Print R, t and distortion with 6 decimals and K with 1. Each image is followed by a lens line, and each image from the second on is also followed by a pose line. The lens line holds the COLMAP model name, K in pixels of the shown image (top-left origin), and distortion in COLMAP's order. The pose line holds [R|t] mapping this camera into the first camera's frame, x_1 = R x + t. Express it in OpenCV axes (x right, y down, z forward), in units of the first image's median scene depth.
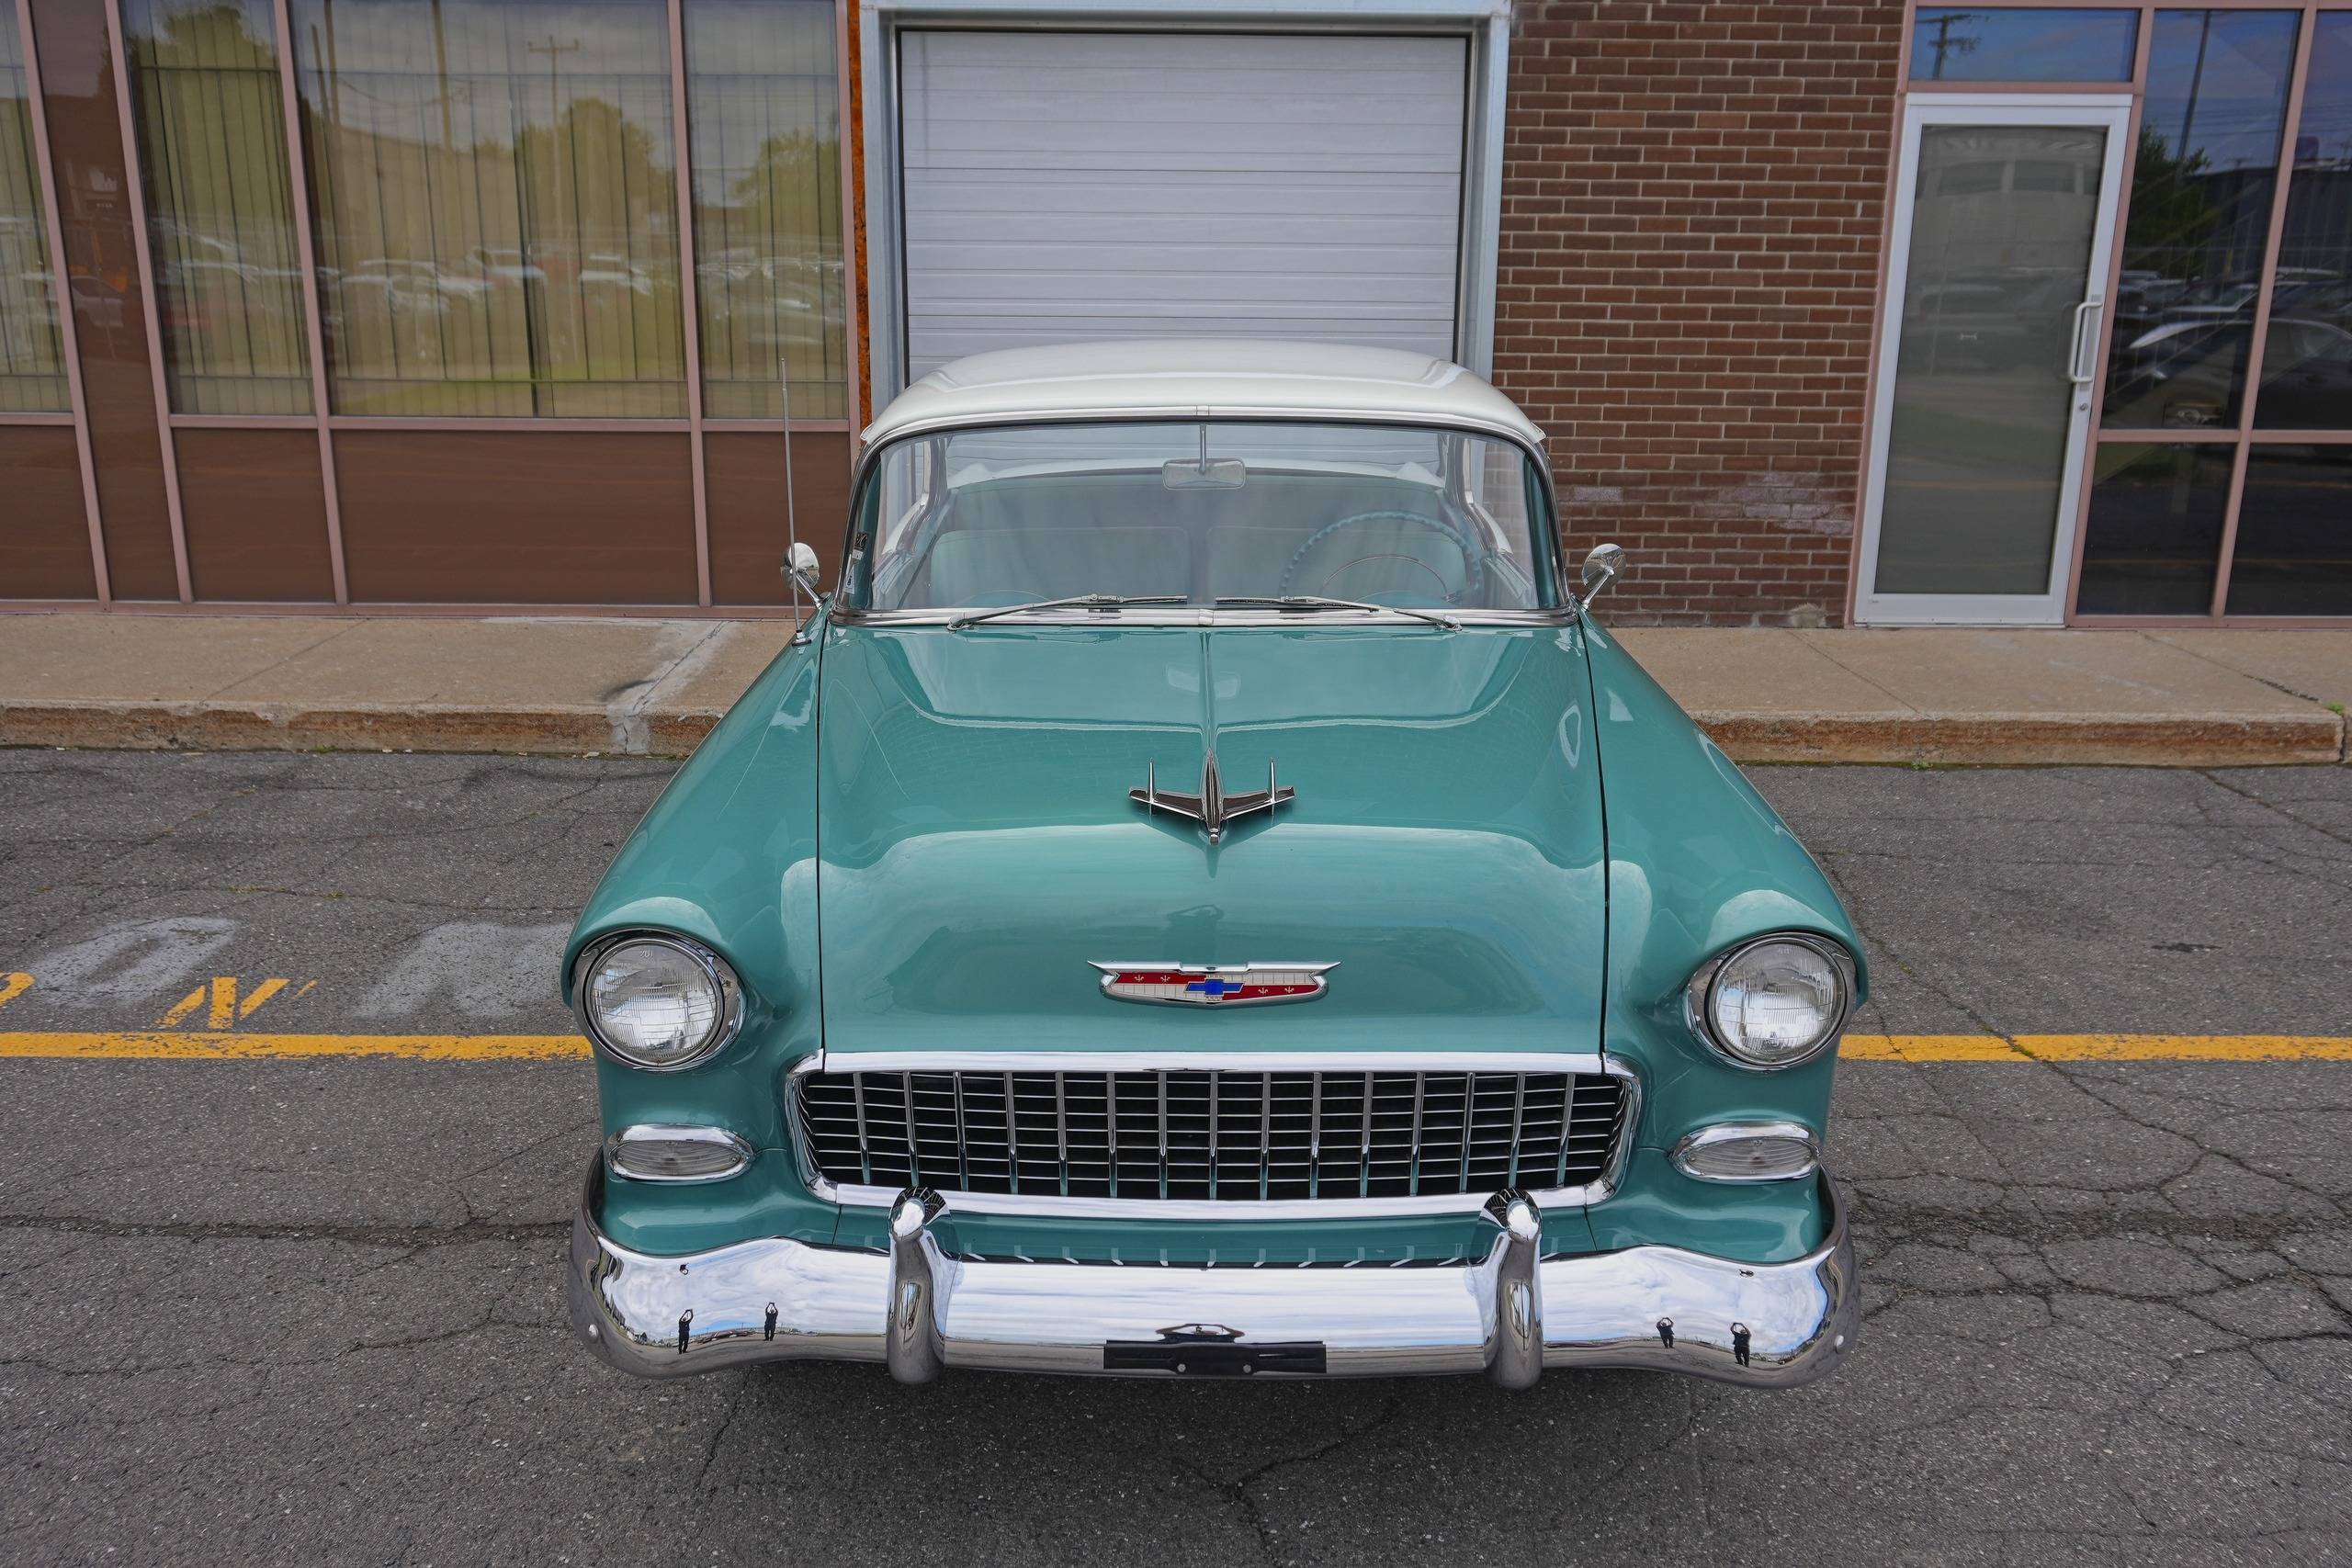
lens RADIAL K [[1875.9, 0, 1174.0], [0, 1875.9, 777.9], [0, 0, 1]] dist [-0.014552, 0.023546]
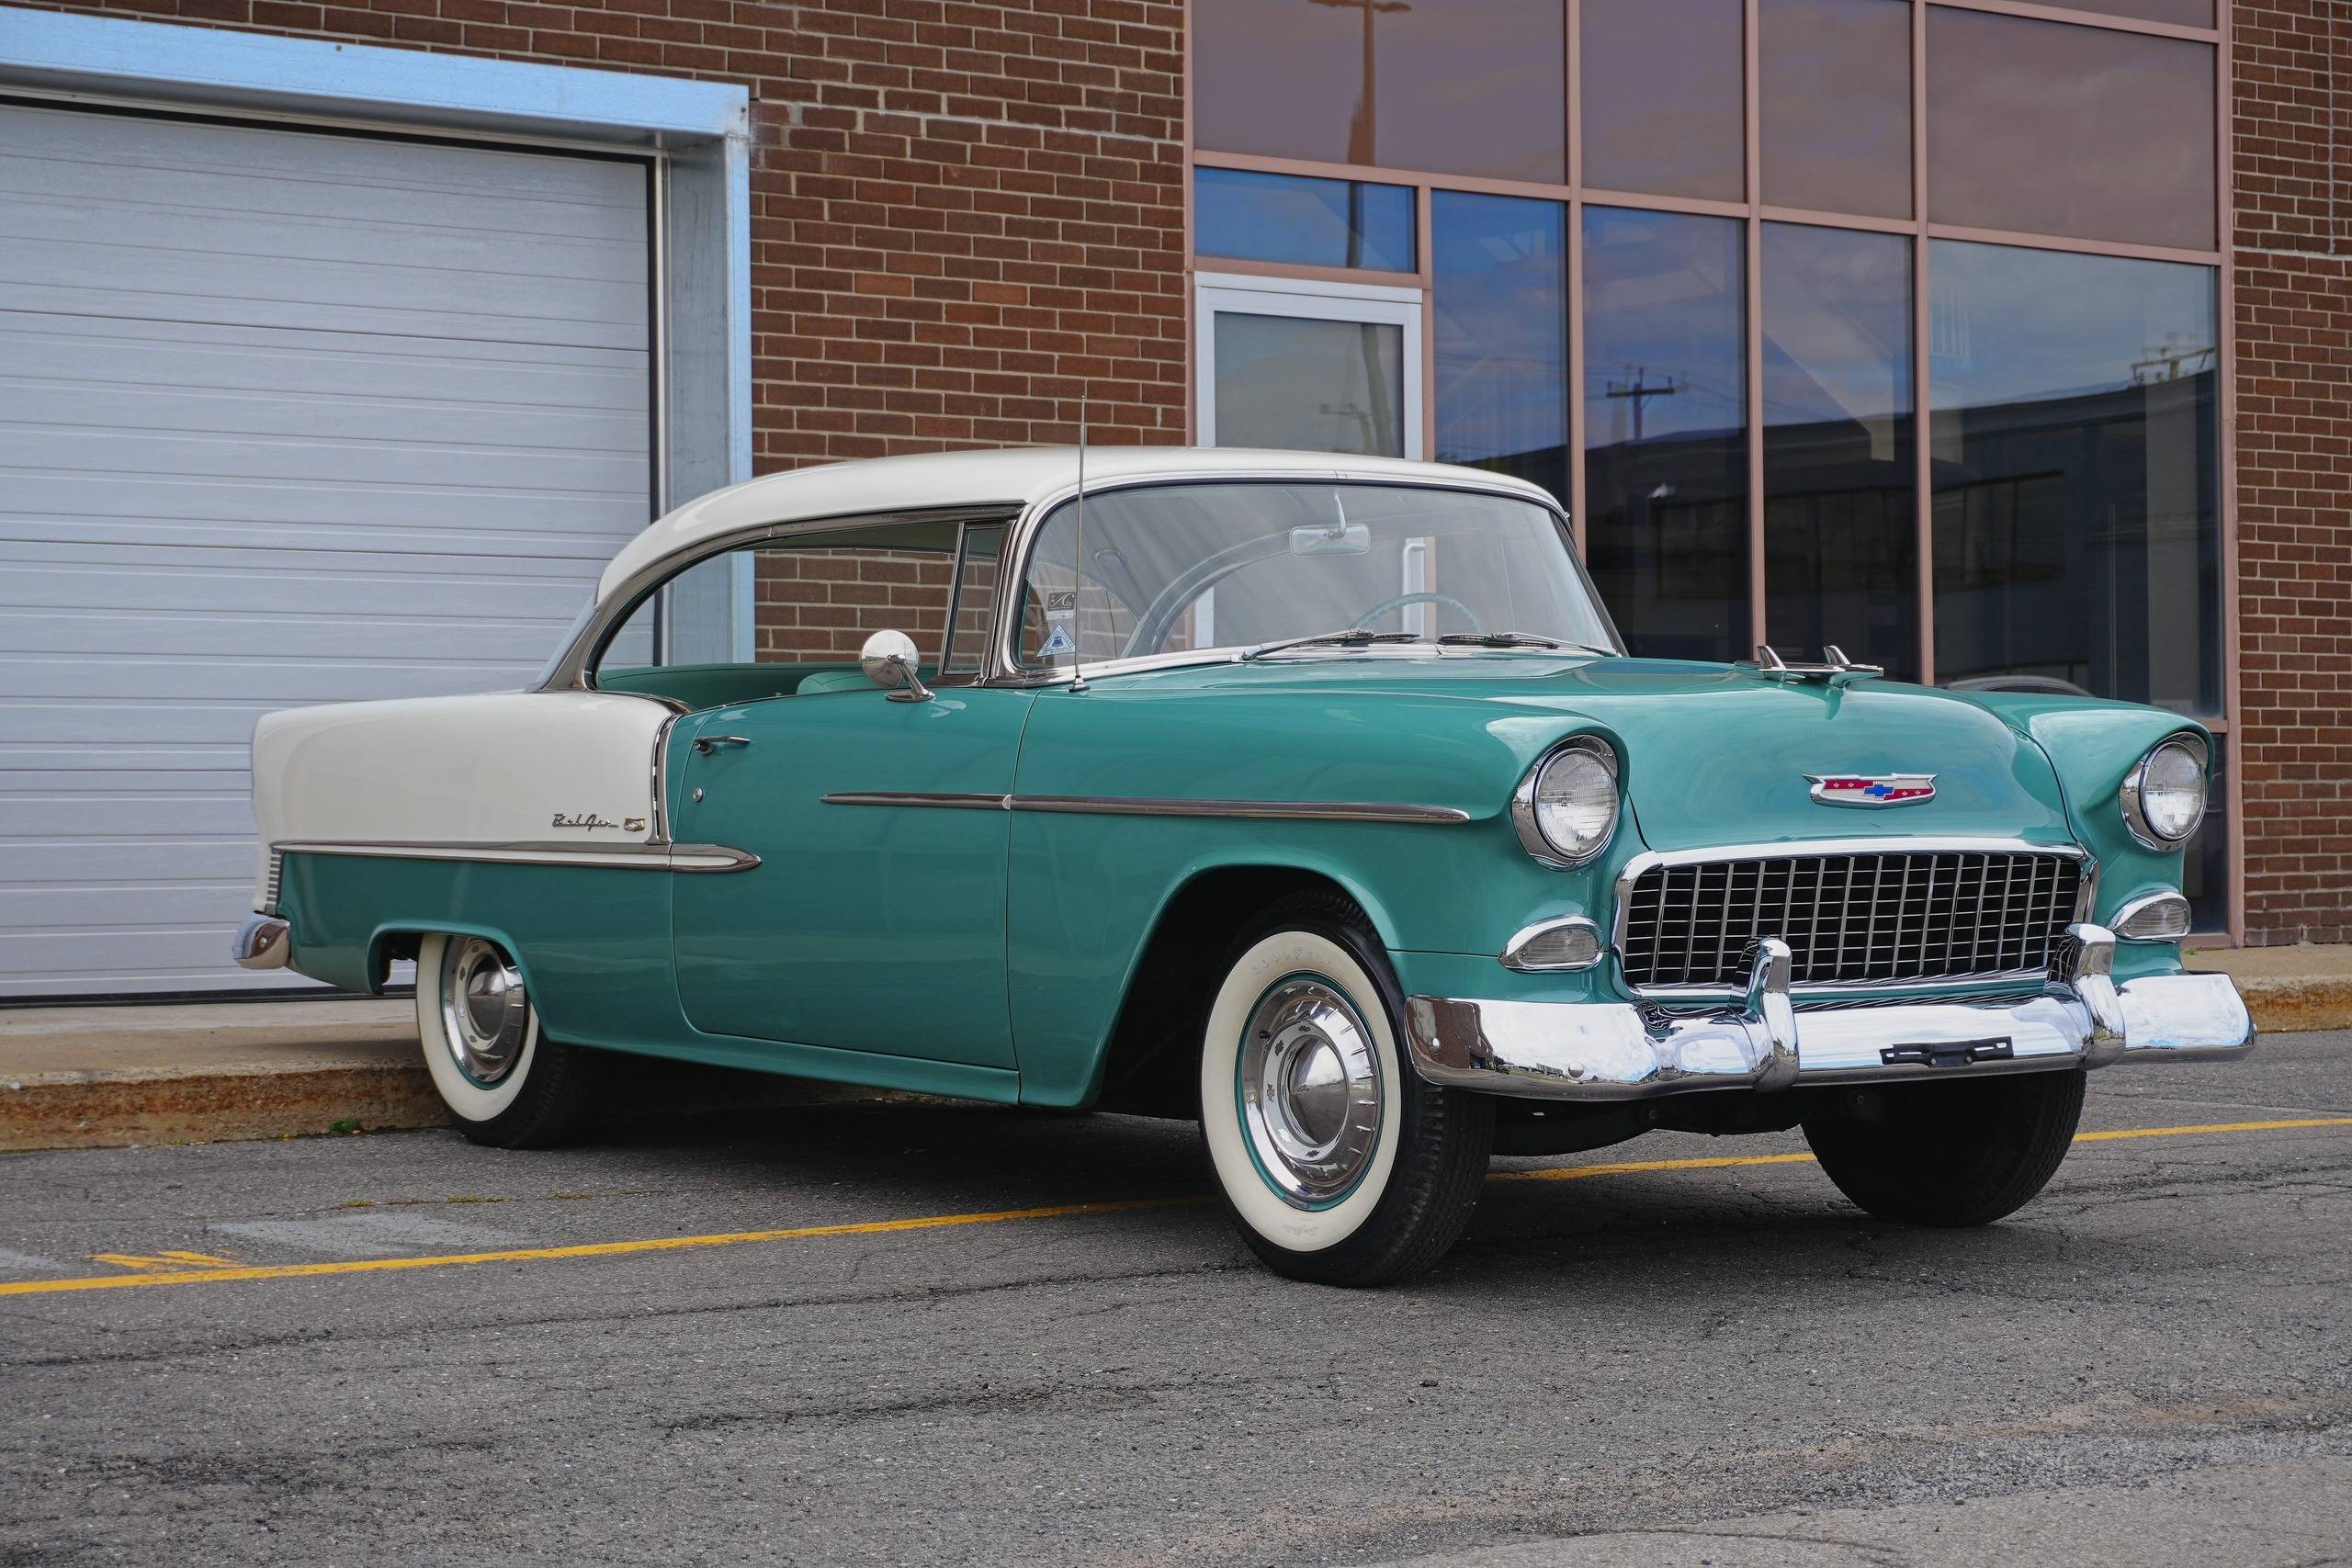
lens RADIAL K [[4780.3, 0, 1190.3], [0, 4780.3, 794.2], [0, 0, 1]] dist [0.008302, 0.228146]
pose [[0.793736, -0.011605, 0.608152, -0.786523], [0.172455, 0.963085, -0.206704, 0.236935], [-0.583303, 0.268947, 0.766436, -0.423238]]
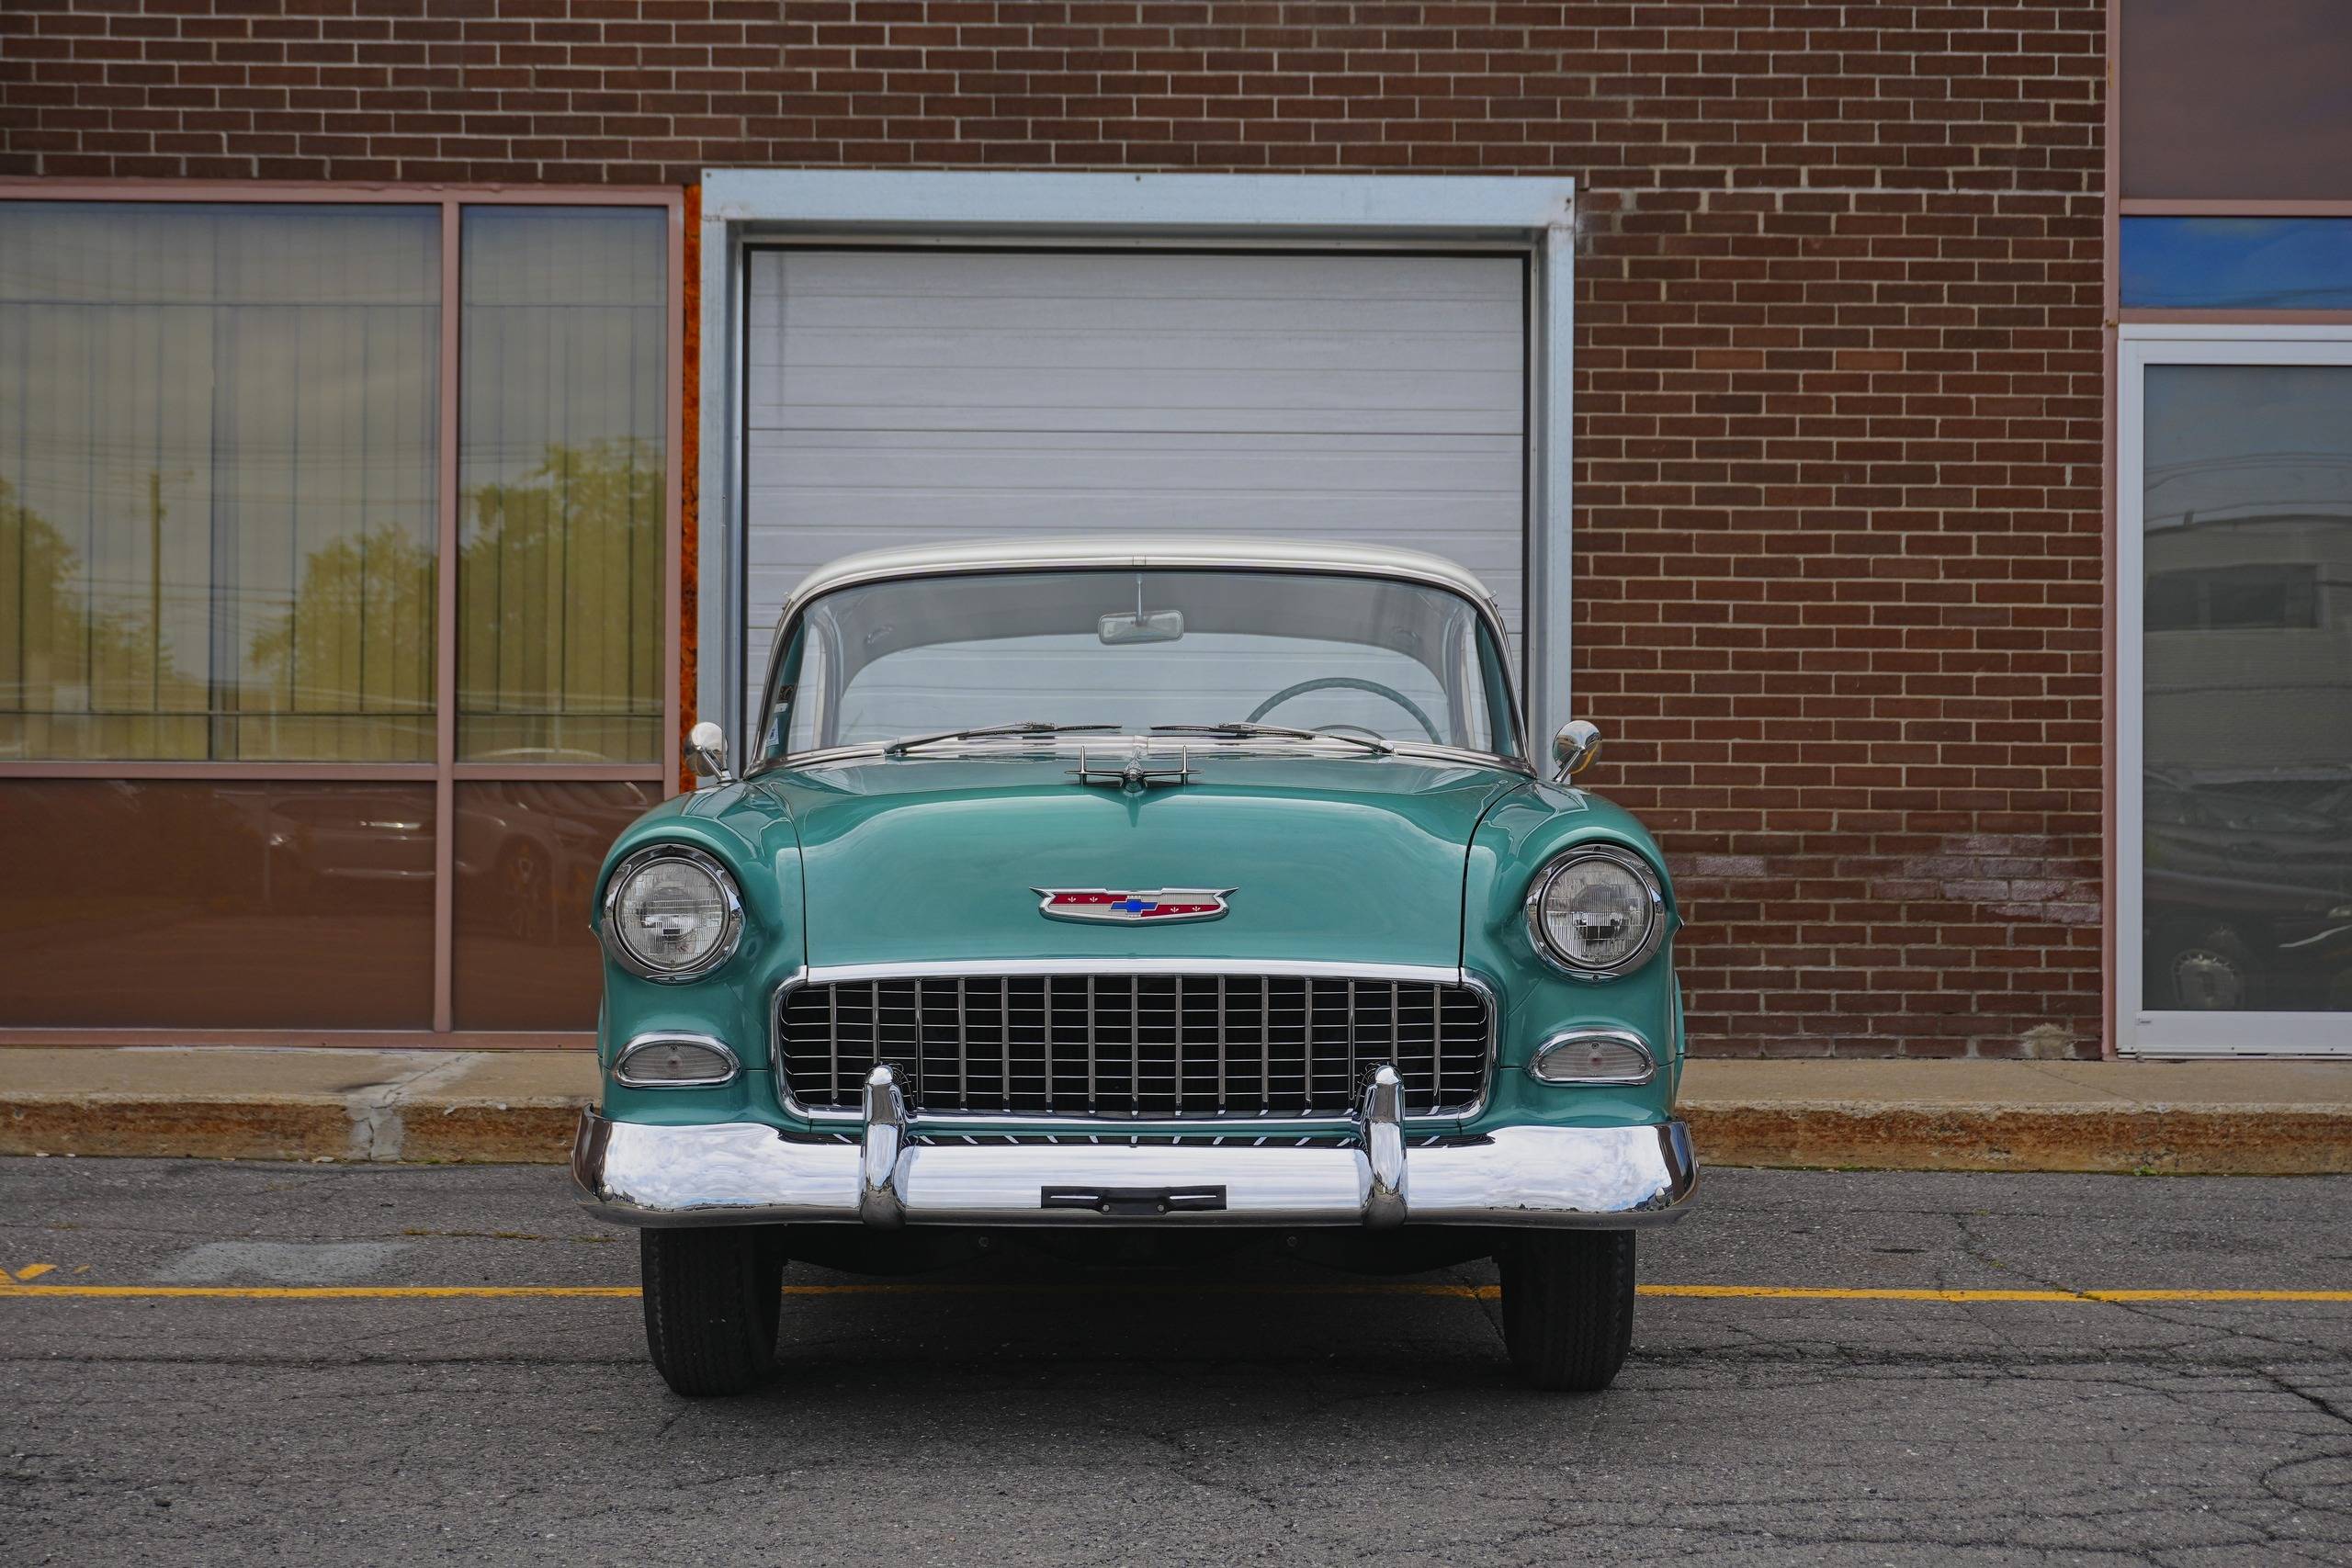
lens RADIAL K [[4150.7, 0, 1176.0], [0, 4150.7, 784.0], [0, 0, 1]] dist [0.004794, 0.114943]
pose [[0.999981, -0.001960, 0.005793, 0.010828], [0.003450, 0.962950, -0.269658, 0.246925], [-0.005050, 0.269673, 0.962939, -0.520757]]
